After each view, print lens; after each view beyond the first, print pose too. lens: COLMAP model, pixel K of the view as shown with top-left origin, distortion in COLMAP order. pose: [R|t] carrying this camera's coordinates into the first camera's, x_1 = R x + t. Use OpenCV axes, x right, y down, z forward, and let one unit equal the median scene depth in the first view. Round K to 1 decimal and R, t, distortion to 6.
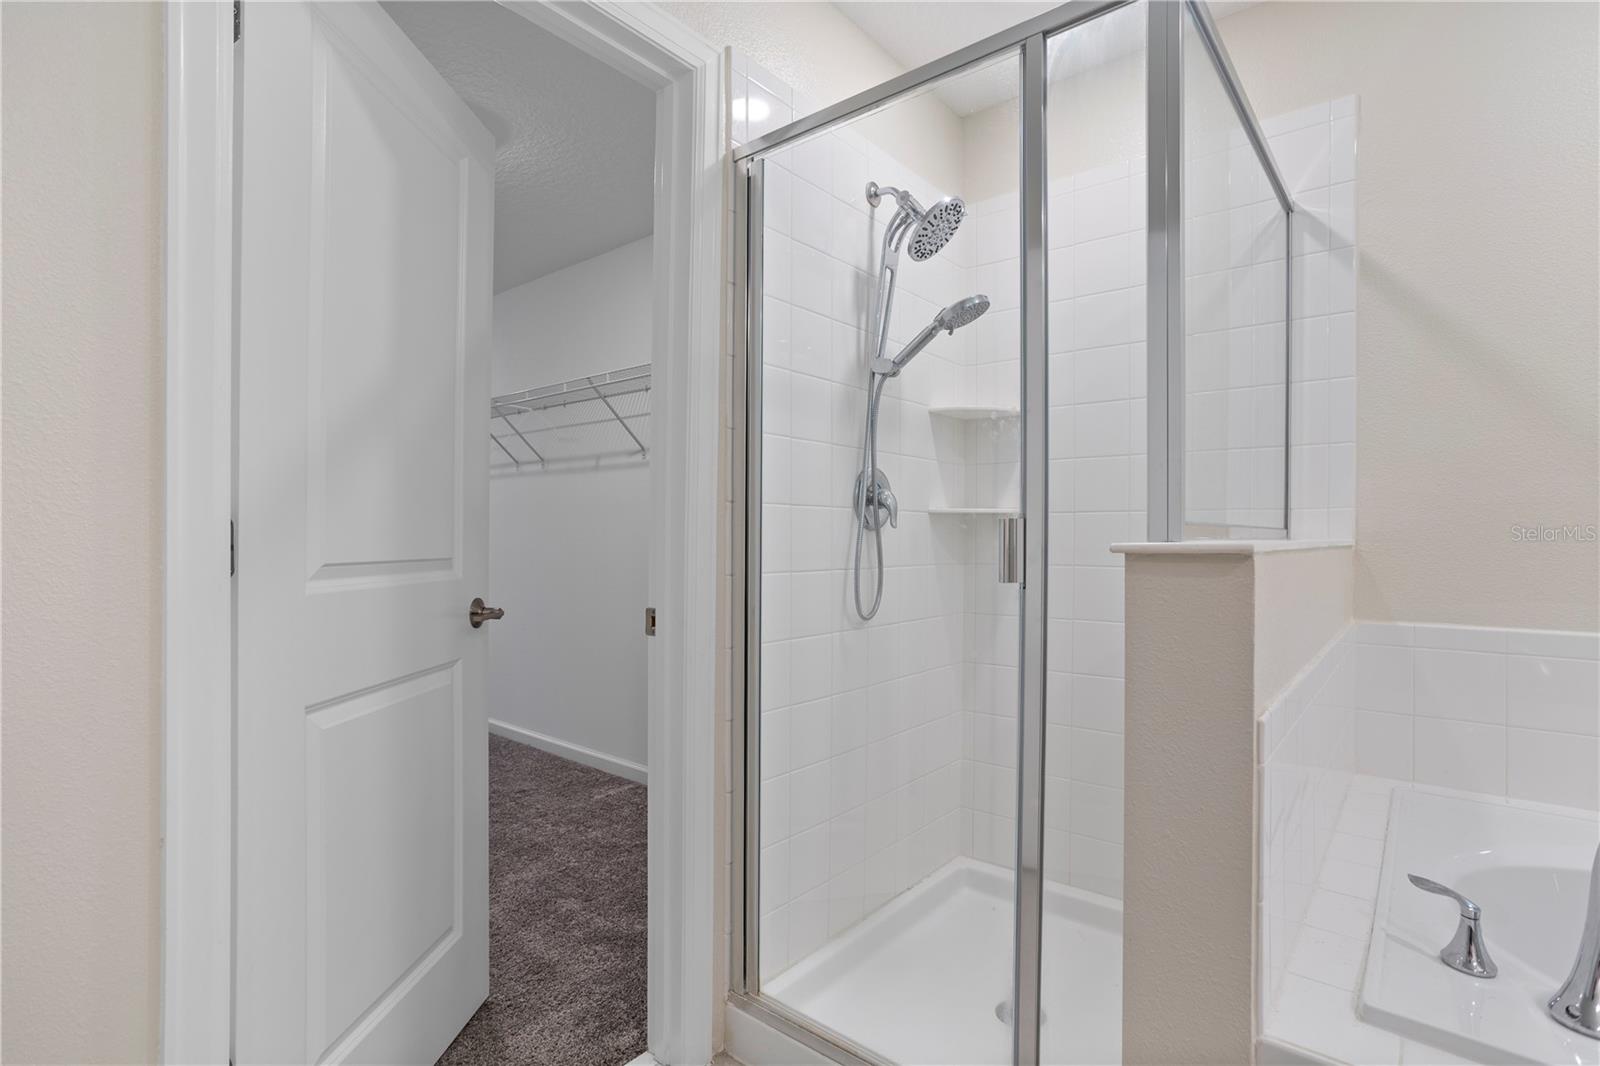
lens RADIAL K [[782.4, 0, 801.0], [0, 782.4, 512.2], [0, 0, 1]] dist [-0.053298, 0.030459]
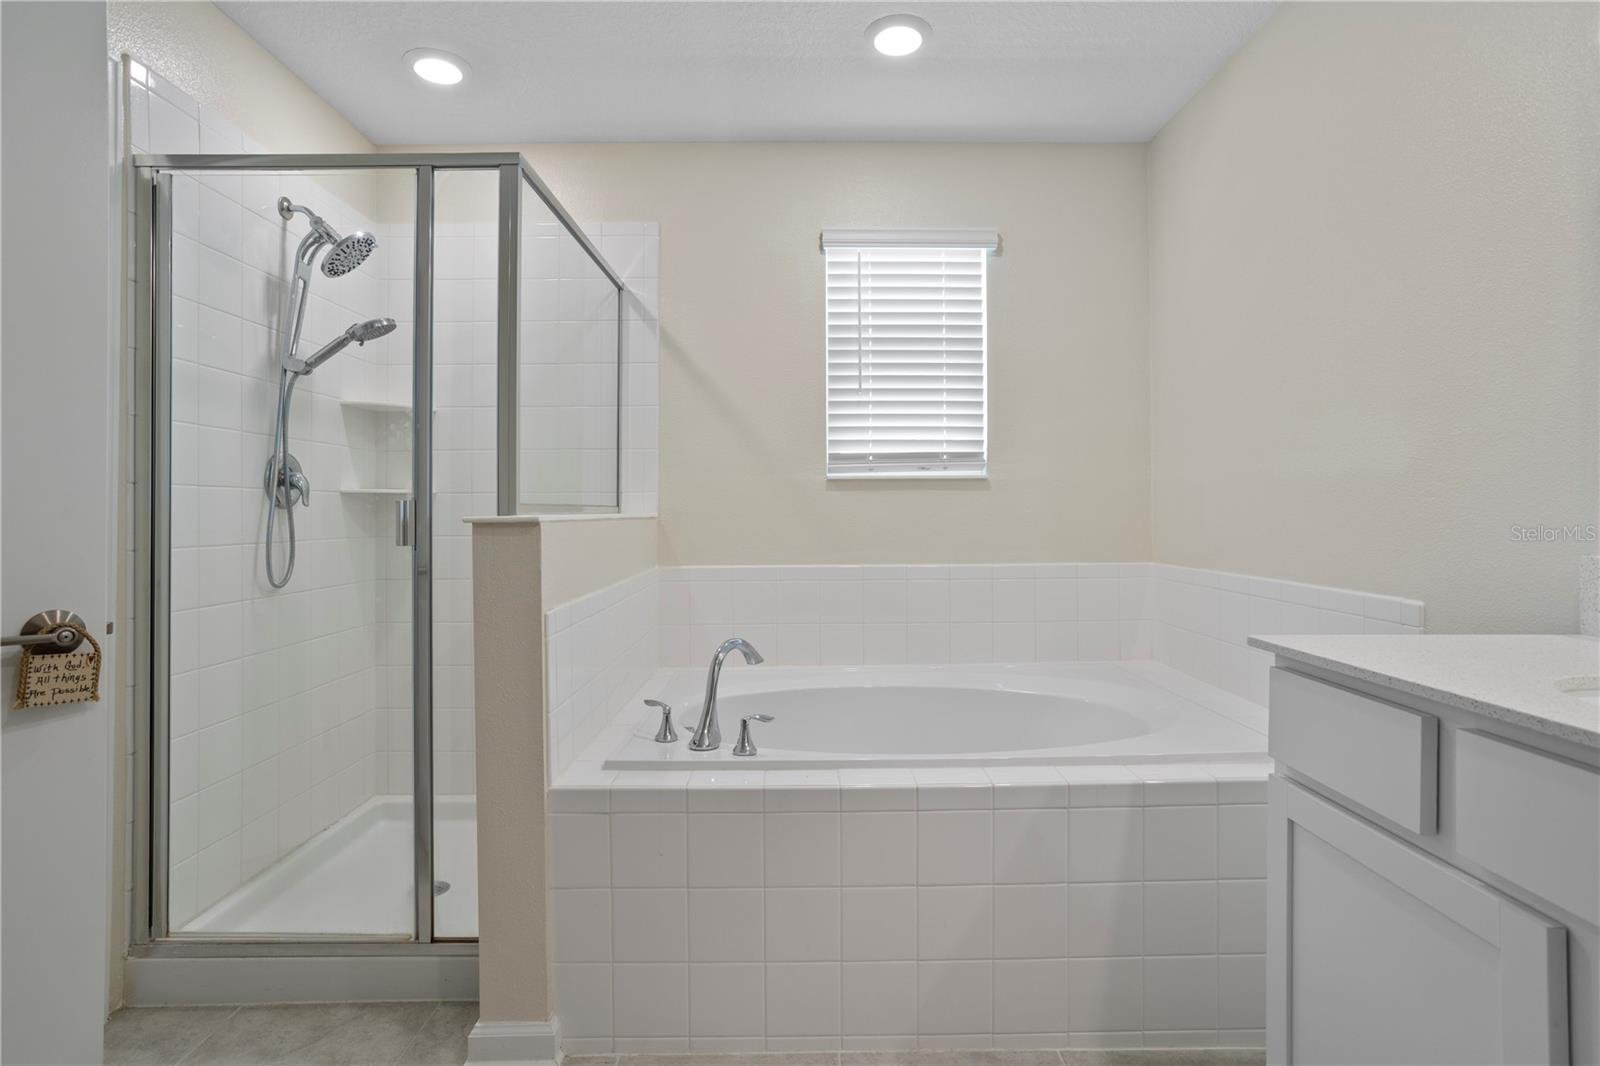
lens RADIAL K [[782.4, 0, 801.0], [0, 782.4, 512.2], [0, 0, 1]] dist [-0.053298, 0.030459]
pose [[0.765454, -0.008132, 0.643440, -0.053909], [-0.012399, 0.999548, 0.027383, -0.011741], [-0.643372, -0.028938, 0.765007, -0.345446]]
